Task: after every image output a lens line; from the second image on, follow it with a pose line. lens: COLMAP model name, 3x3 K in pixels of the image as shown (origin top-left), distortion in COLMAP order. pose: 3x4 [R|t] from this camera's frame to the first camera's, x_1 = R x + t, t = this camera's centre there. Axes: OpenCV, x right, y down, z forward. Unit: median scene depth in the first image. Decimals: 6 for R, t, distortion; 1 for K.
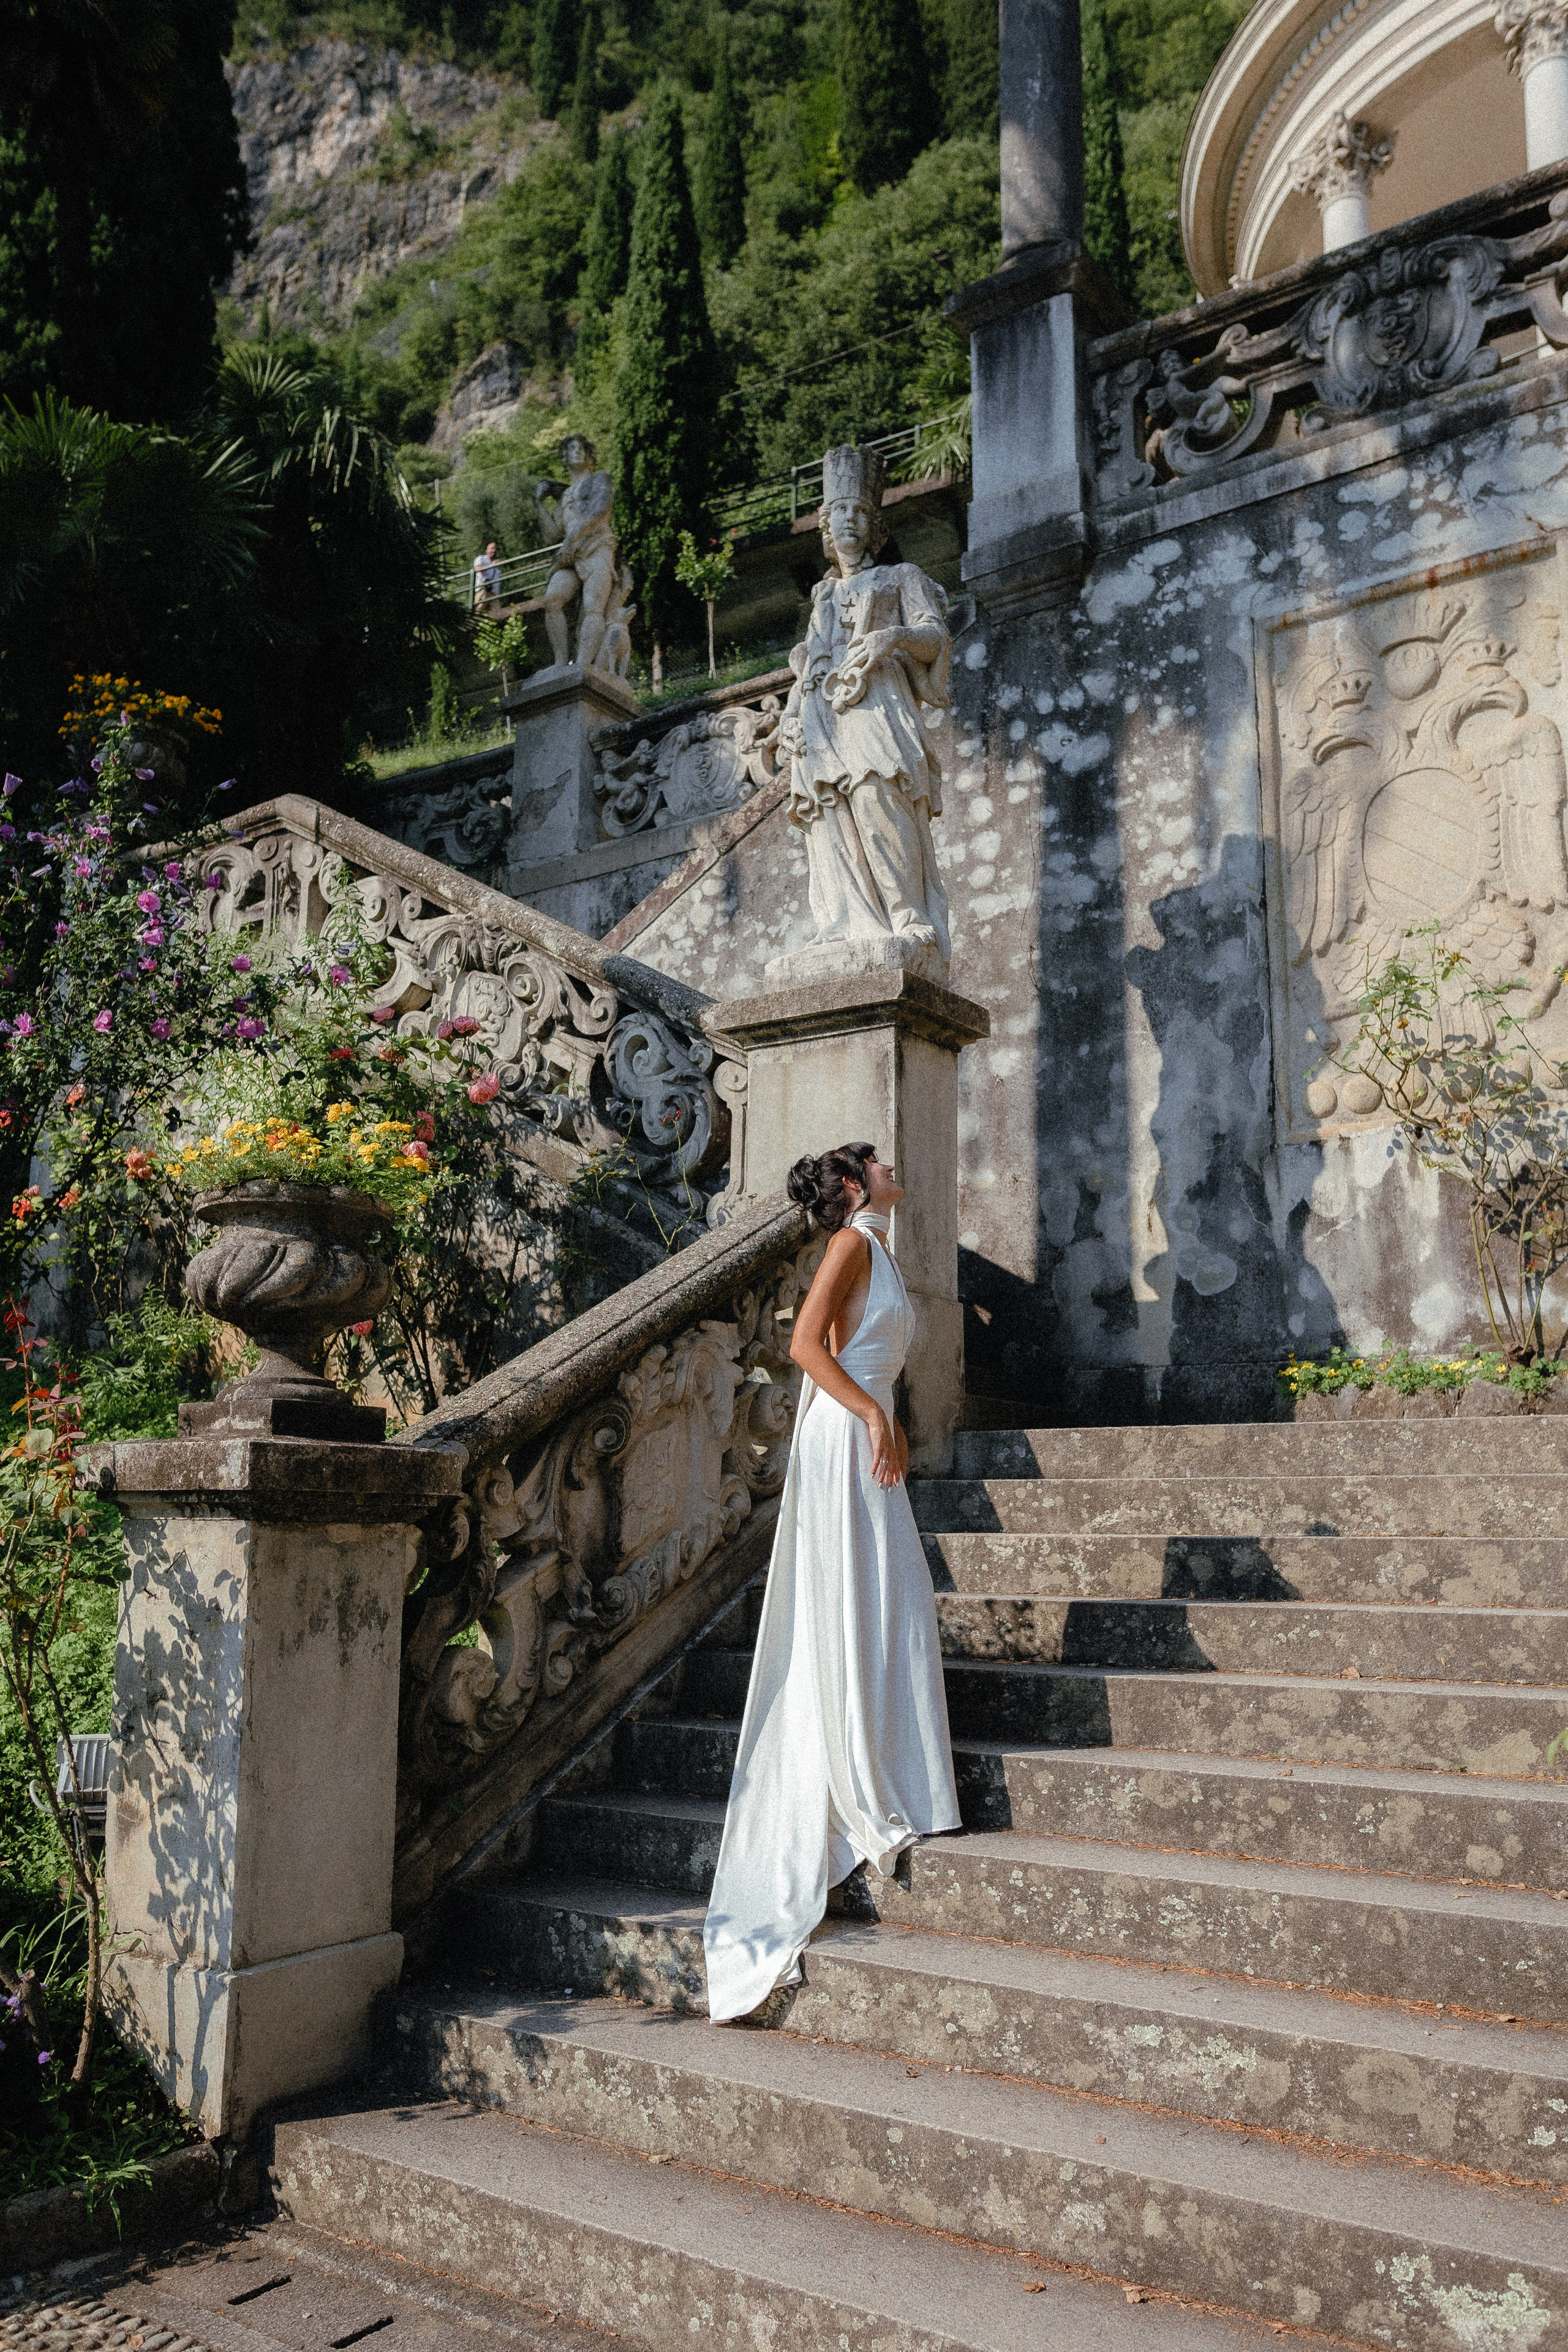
lens RADIAL K [[1735.2, 0, 790.9], [0, 1735.2, 1186.3], [0, 0, 1]] dist [-0.047489, 0.046340]
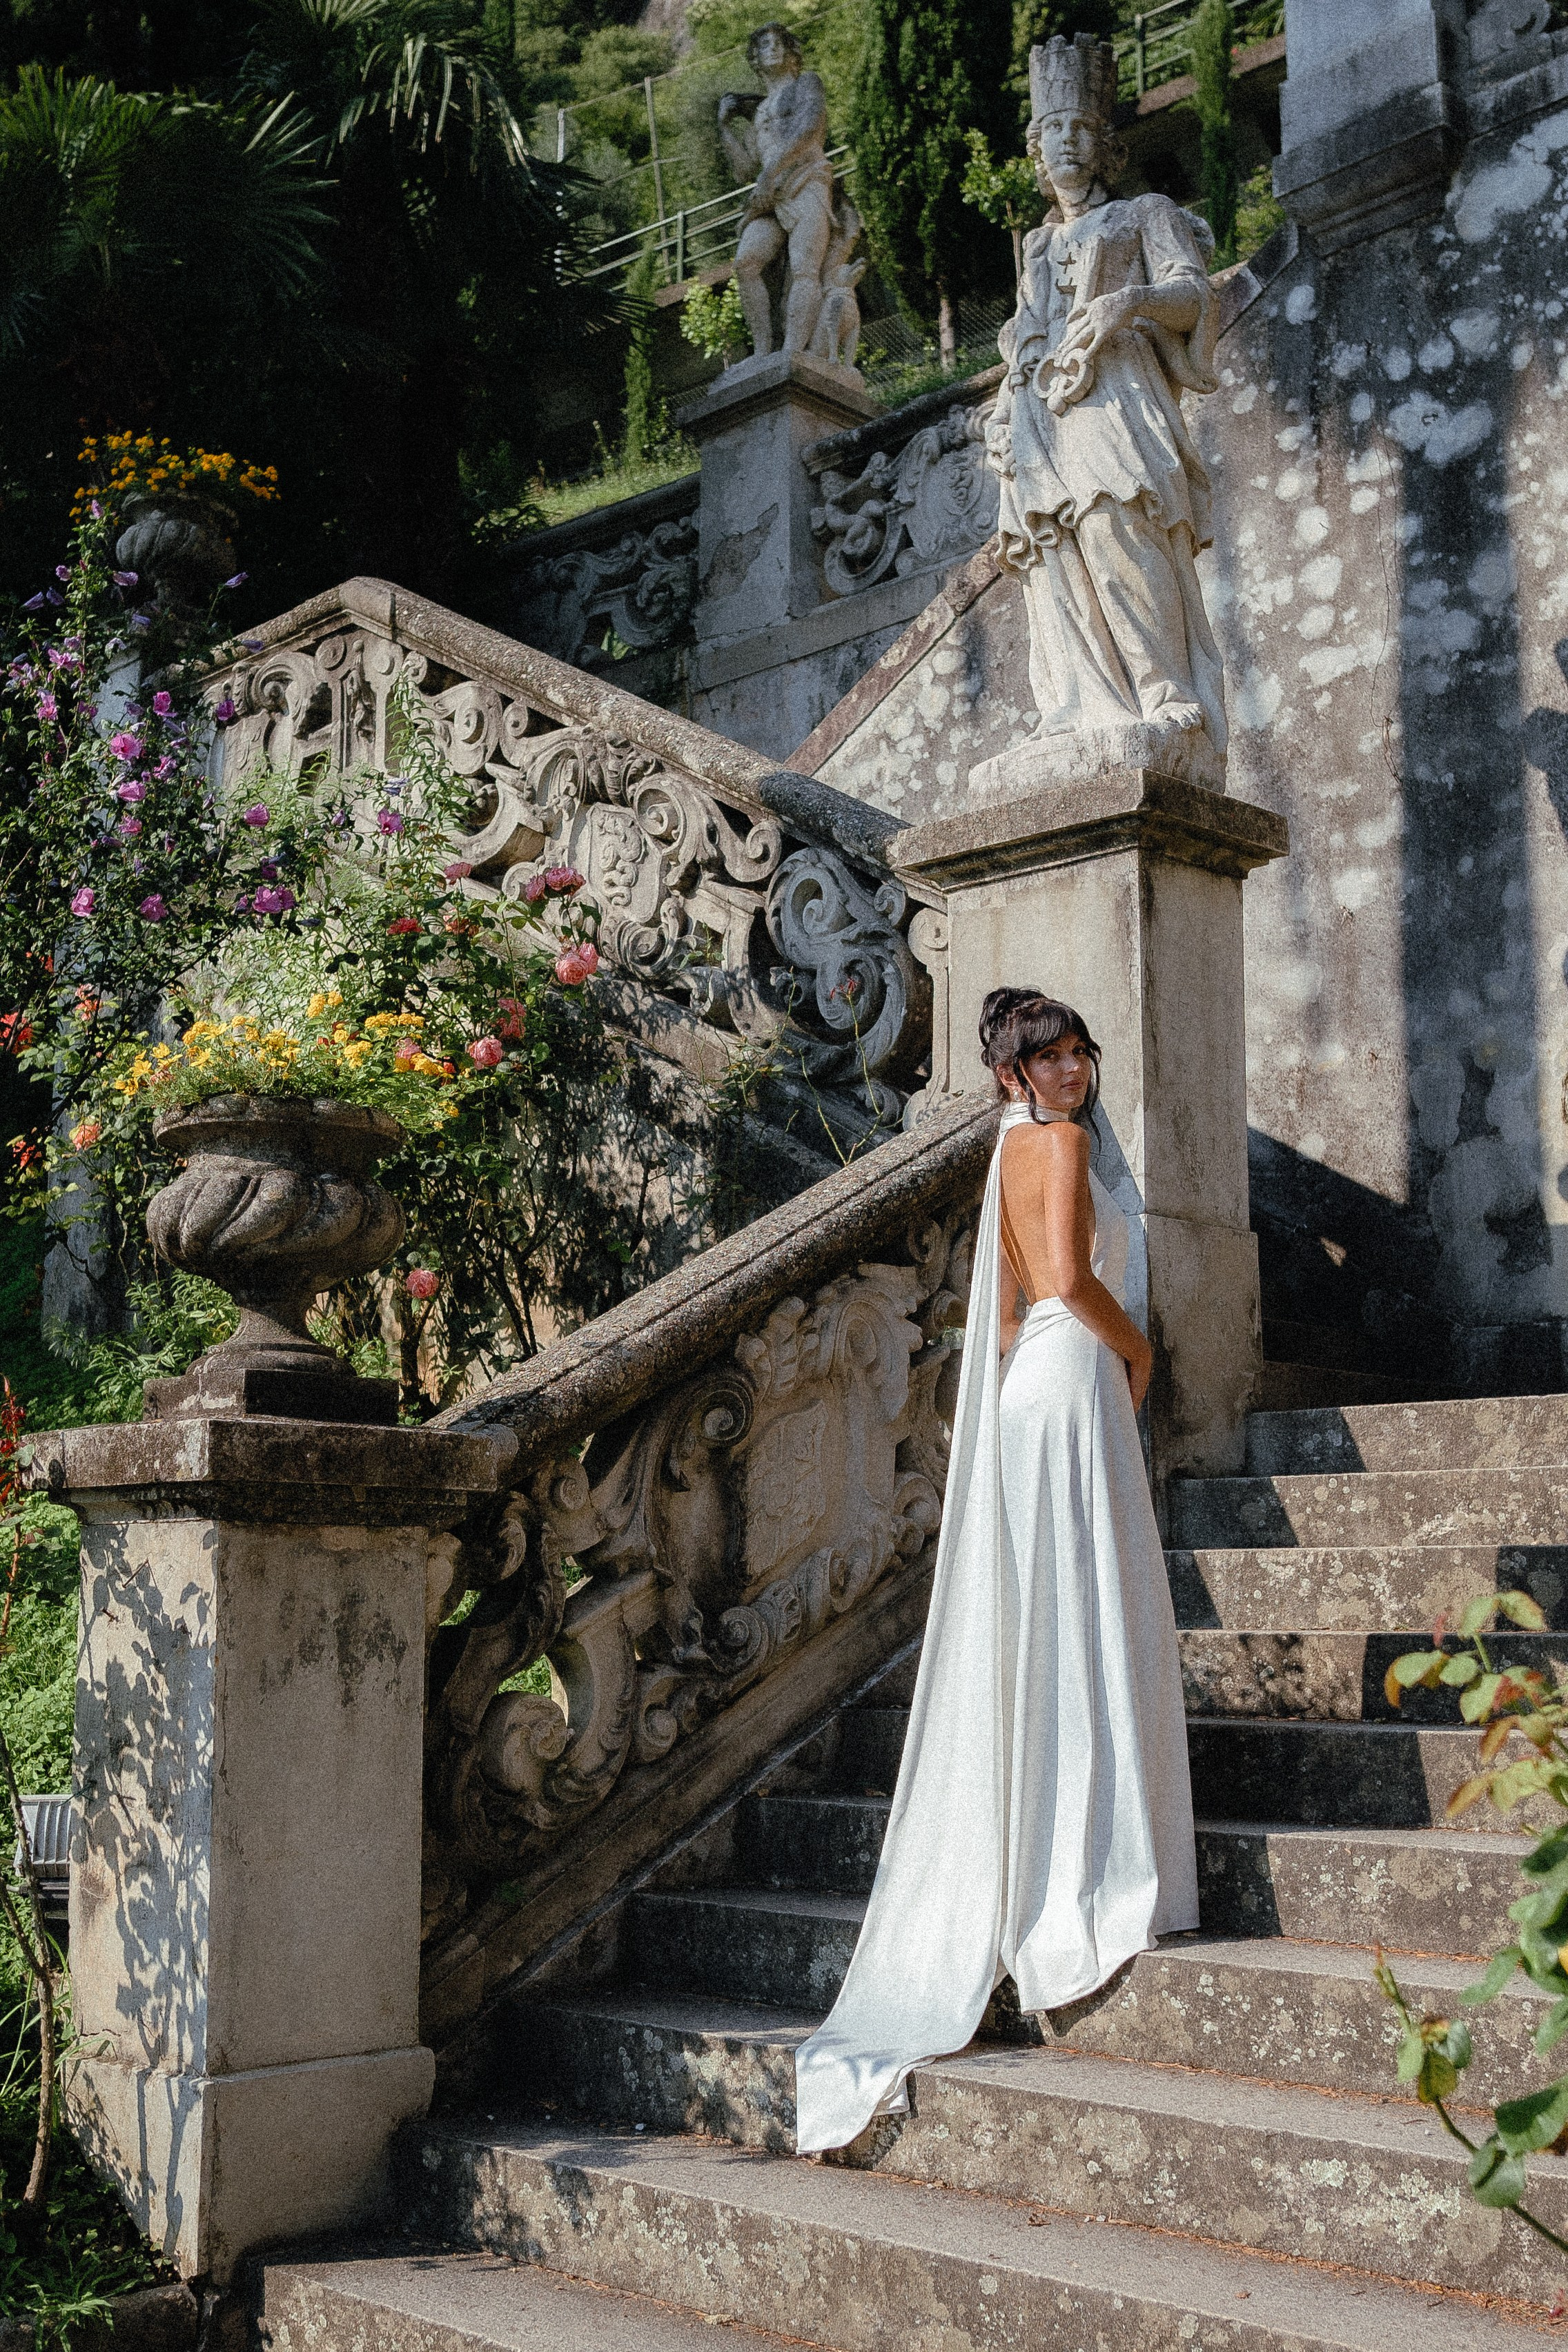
lens RADIAL K [[2581.4, 0, 753.9], [0, 2581.4, 1092.4], [0, 0, 1]] dist [-0.046234, 0.038155]
pose [[0.983289, -0.041244, -0.177317, 0.087438], [0.041103, 0.999145, -0.004470, 0.006469], [0.177349, -0.002893, 0.984144, -0.075091]]
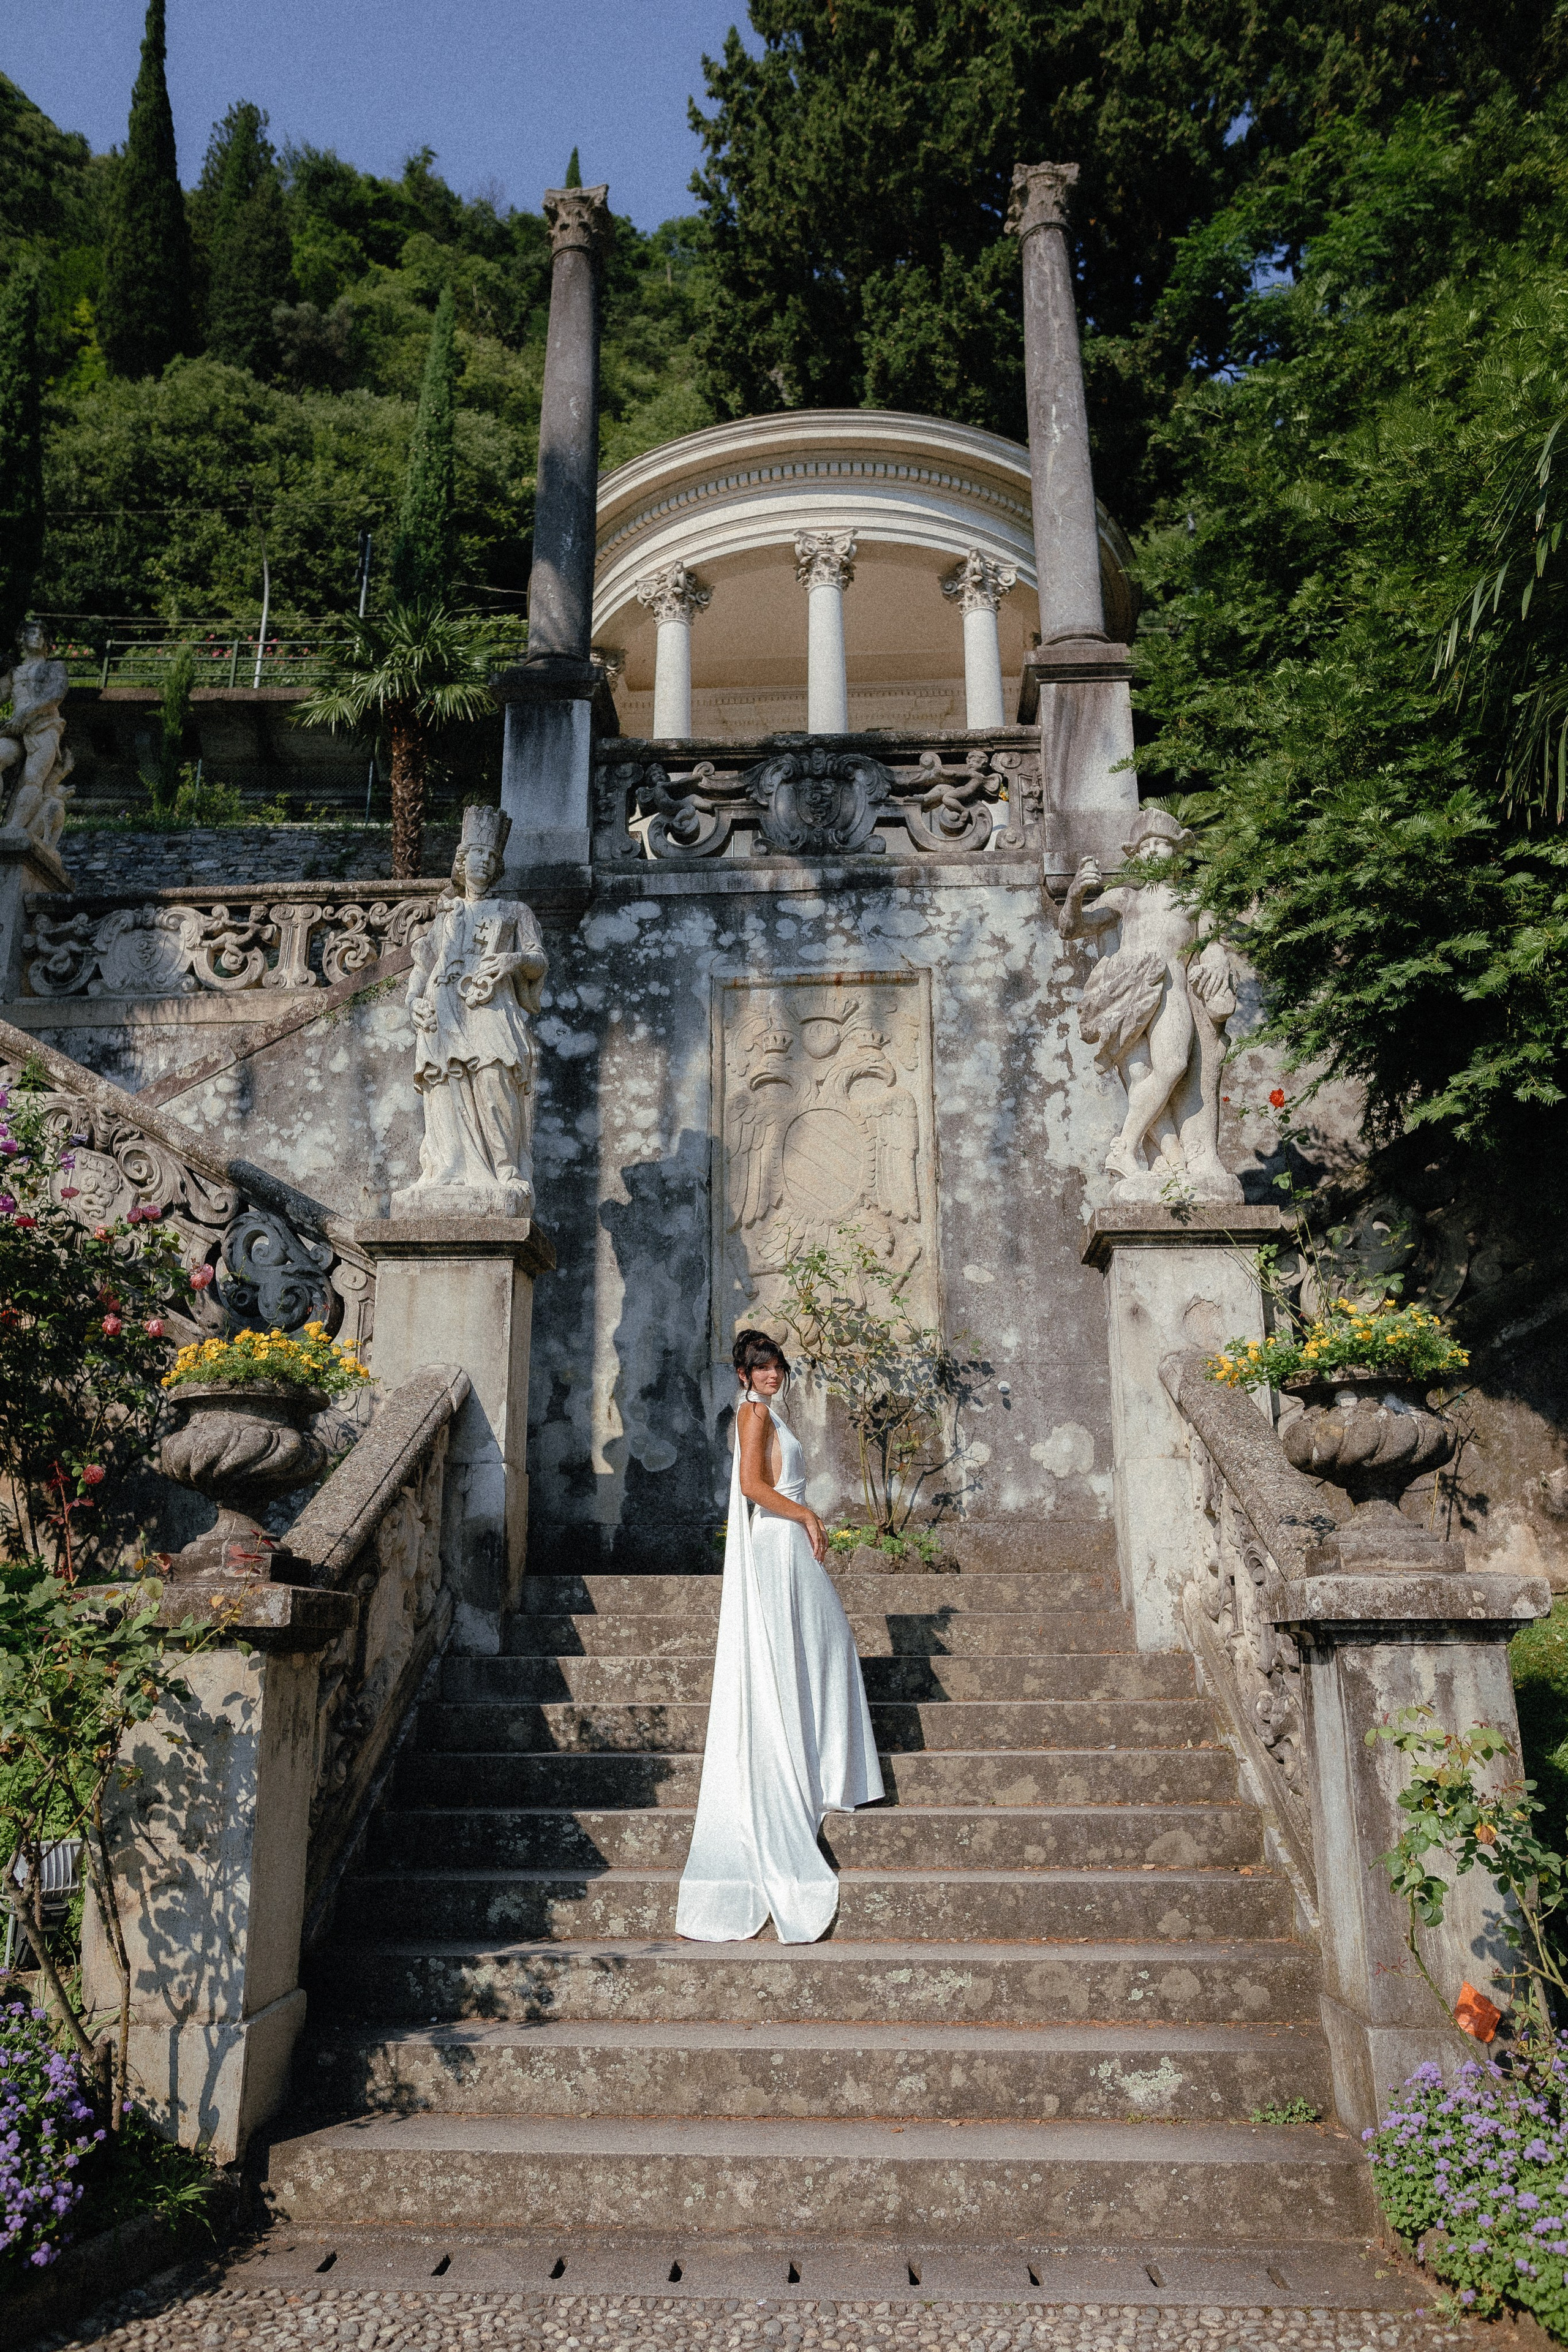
lens RADIAL K [[1564.3, 0, 784.3], [0, 1564.3, 1108.4], [0, 0, 1]] dist [-0.040789, 0.032874]
pose [[0.861500, 0.156196, 0.483136, -0.350752], [-0.086171, 0.982682, -0.164042, -0.027892], [-0.500392, 0.099690, 0.860041, -0.134230]]
